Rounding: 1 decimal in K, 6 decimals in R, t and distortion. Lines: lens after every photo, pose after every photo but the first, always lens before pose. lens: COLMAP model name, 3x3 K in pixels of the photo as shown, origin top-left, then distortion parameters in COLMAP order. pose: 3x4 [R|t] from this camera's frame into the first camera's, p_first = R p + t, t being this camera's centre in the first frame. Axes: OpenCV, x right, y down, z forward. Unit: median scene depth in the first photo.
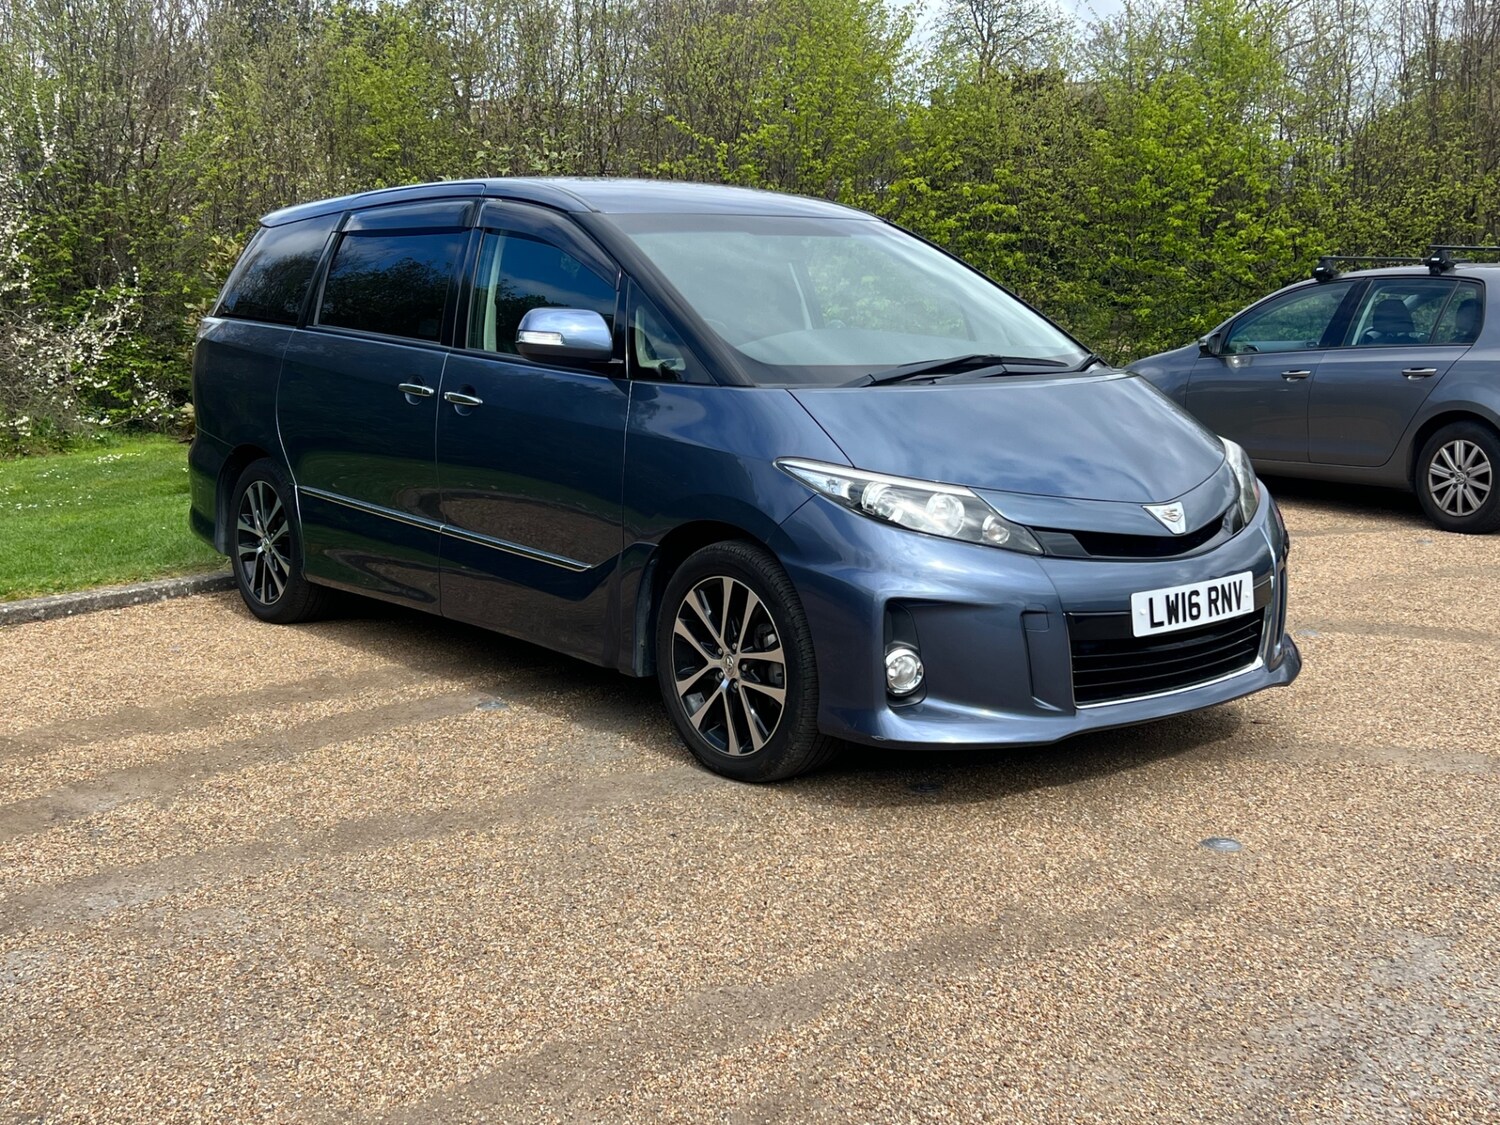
lens RADIAL K [[1825.3, 0, 750.0], [0, 1825.3, 562.5], [0, 0, 1]] dist [0.179241, -0.500015]
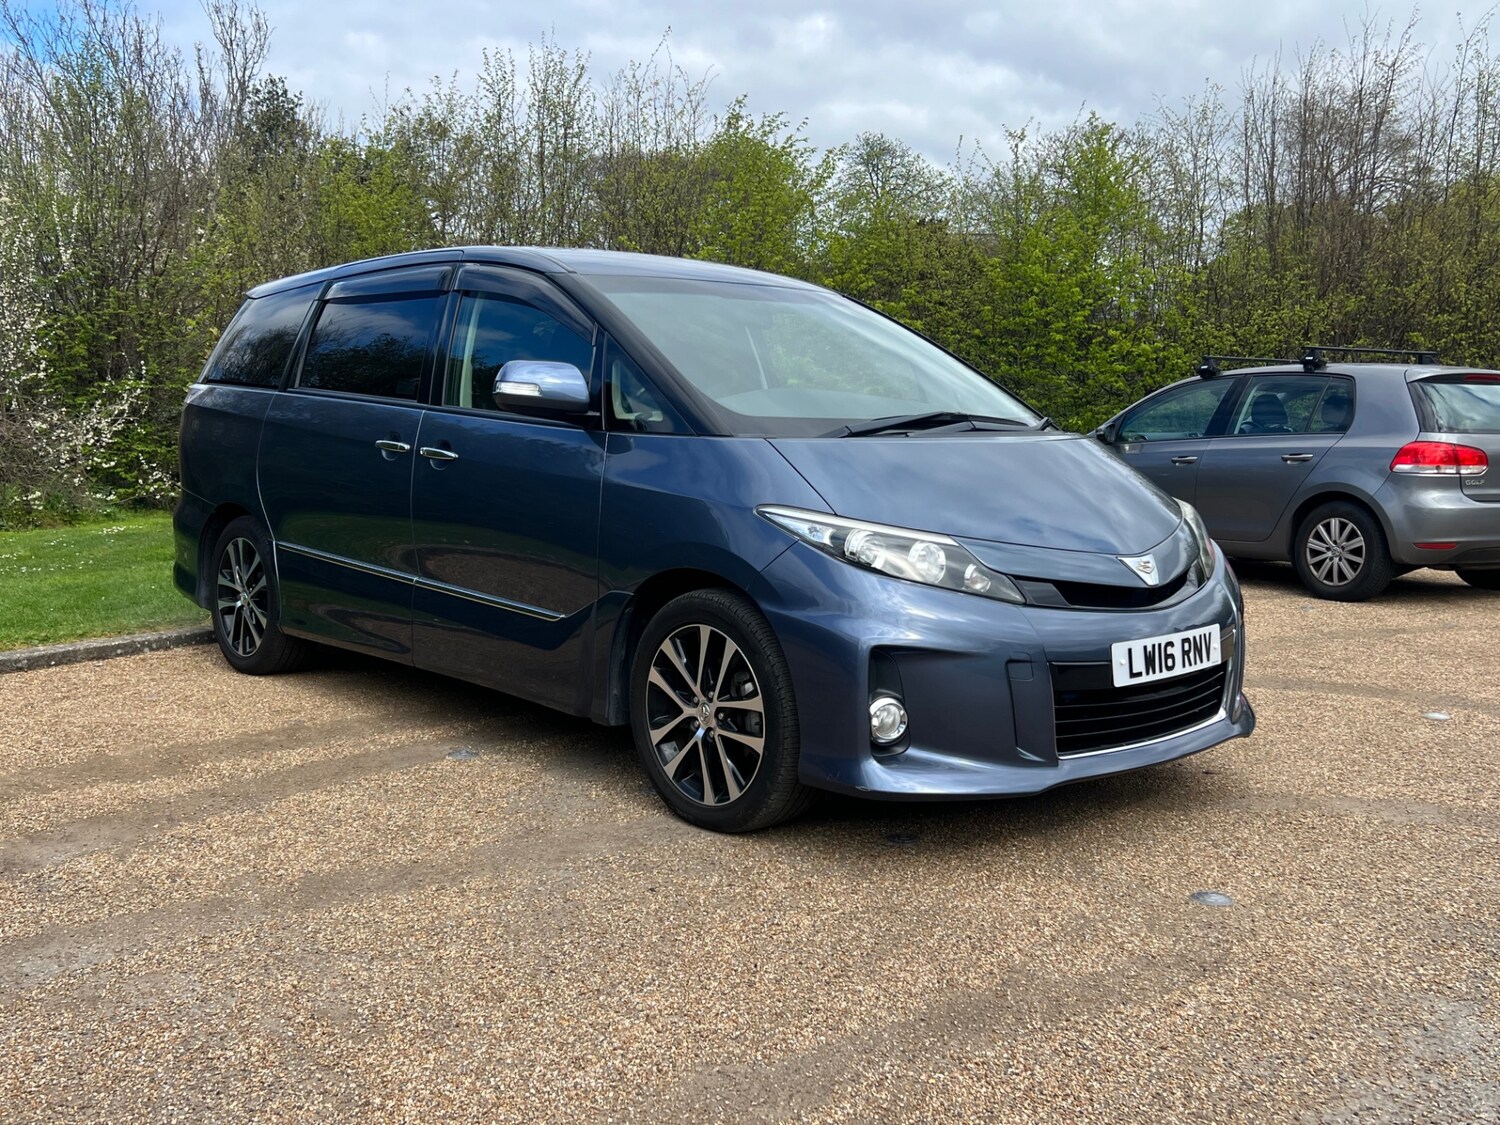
lens RADIAL K [[1500.1, 0, 747.1], [0, 1500.1, 563.4], [0, 0, 1]] dist [0.098931, -0.183076]
pose [[0.998627, 0.009106, 0.051581, -0.030757], [-0.006623, 0.998820, -0.048106, 0.012987], [-0.051958, 0.047699, 0.997509, 0.174090]]
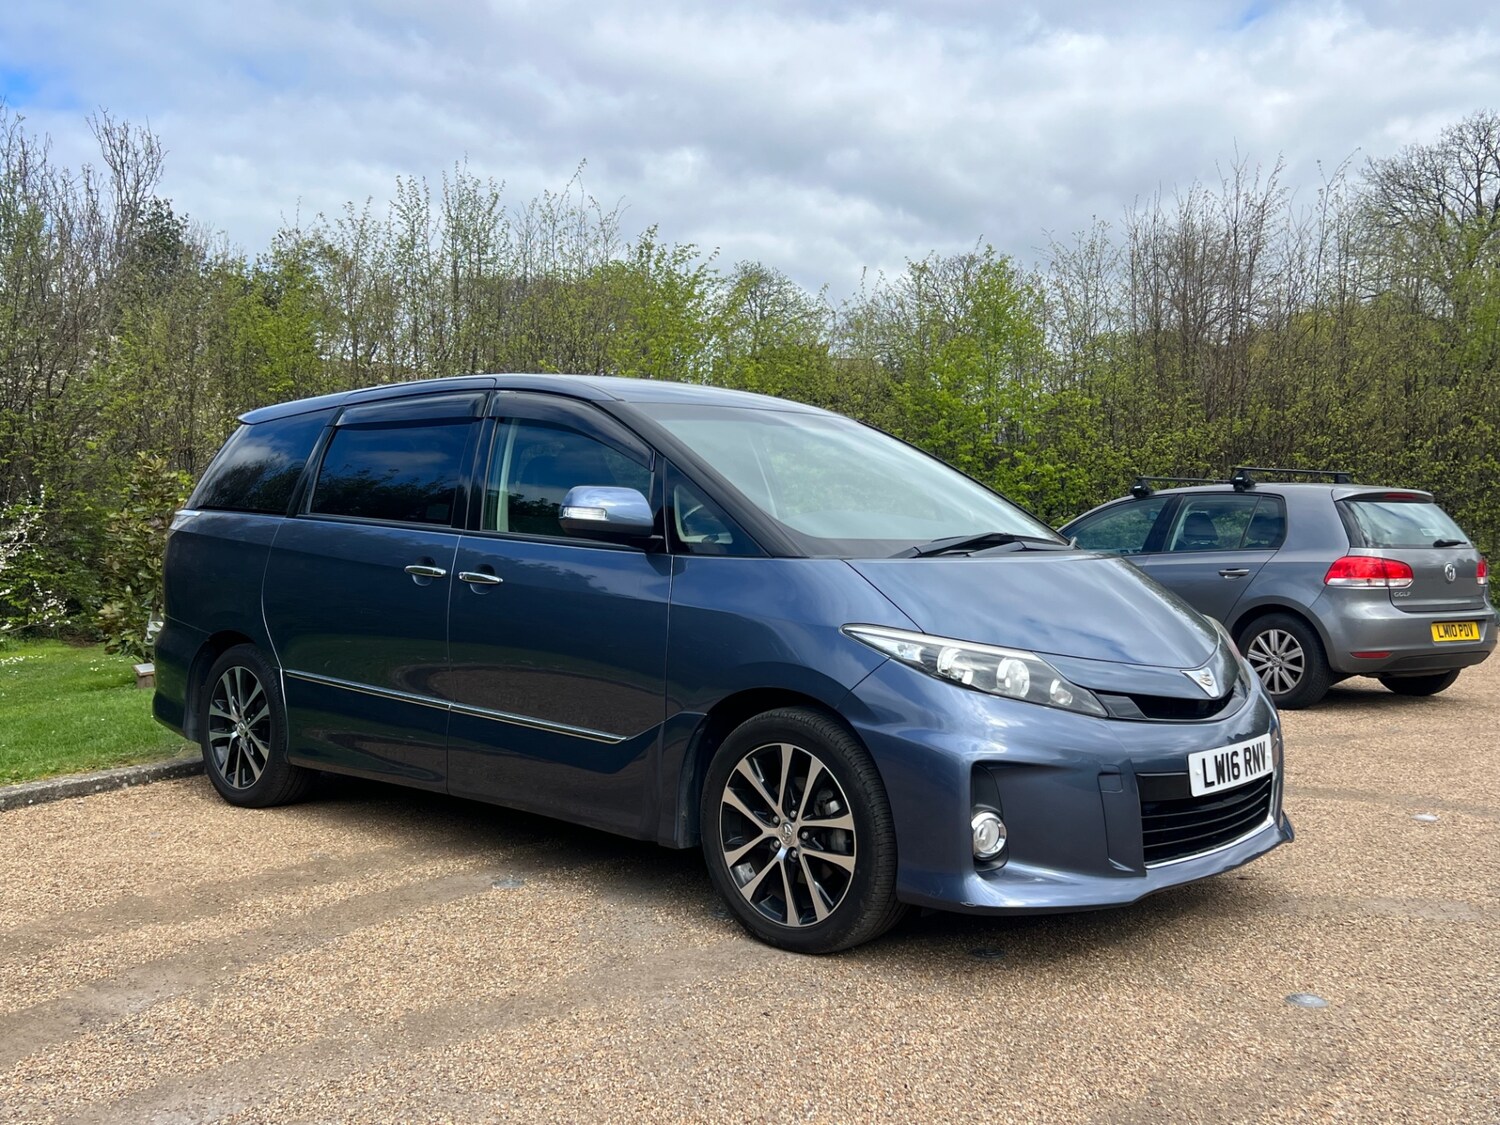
lens RADIAL K [[1500.1, 0, 747.1], [0, 1500.1, 563.4], [0, 0, 1]] dist [0.098931, -0.183076]
pose [[0.987792, 0.003164, 0.155750, -0.158206], [0.016566, 0.991991, -0.125215, 0.011787], [-0.154898, 0.126267, 0.979828, 0.172707]]
